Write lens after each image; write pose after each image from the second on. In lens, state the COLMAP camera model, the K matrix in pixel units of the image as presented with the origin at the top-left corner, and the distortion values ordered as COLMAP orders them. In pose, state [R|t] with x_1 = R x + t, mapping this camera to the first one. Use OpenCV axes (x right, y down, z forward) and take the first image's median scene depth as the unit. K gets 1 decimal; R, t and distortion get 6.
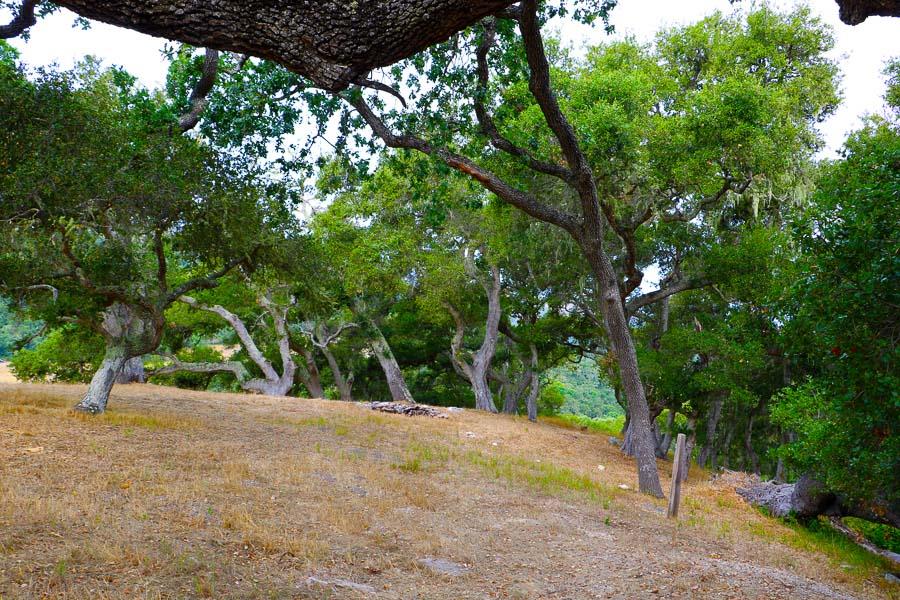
lens RADIAL K [[737.0, 0, 444.8], [0, 737.0, 301.4], [0, 0, 1]] dist [-0.184317, 0.160378]
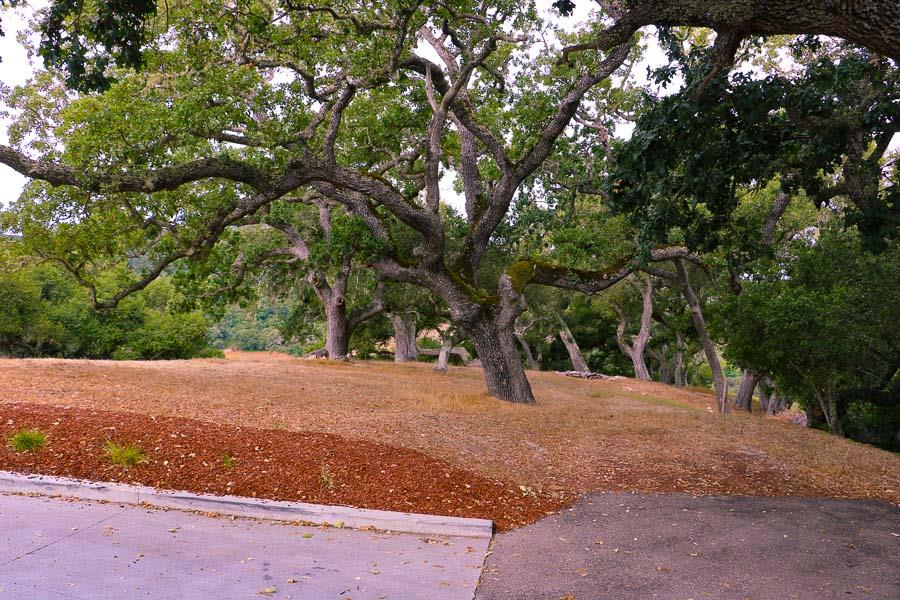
lens RADIAL K [[737.0, 0, 444.8], [0, 737.0, 301.4], [0, 0, 1]] dist [-0.184317, 0.160378]
pose [[0.974343, -0.023635, -0.223823, 0.001596], [0.028264, 0.999447, 0.017499, -0.032543], [0.223285, -0.023376, 0.974473, -0.407083]]
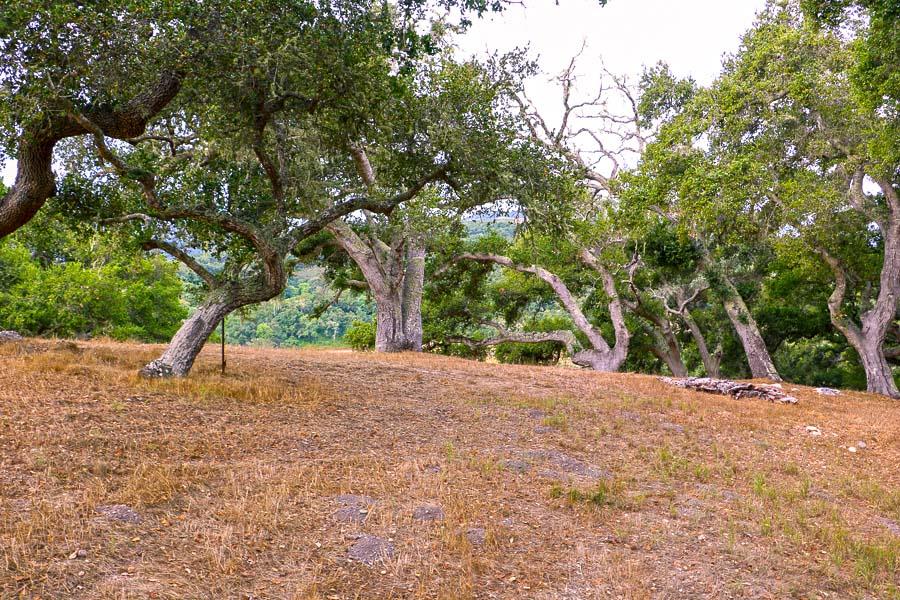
lens RADIAL K [[737.0, 0, 444.8], [0, 737.0, 301.4], [0, 0, 1]] dist [-0.184317, 0.160378]
pose [[0.850706, -0.022098, -0.525177, 0.052325], [0.038012, 0.999086, 0.019534, 0.027158], [0.524265, -0.036581, 0.850769, 0.188925]]
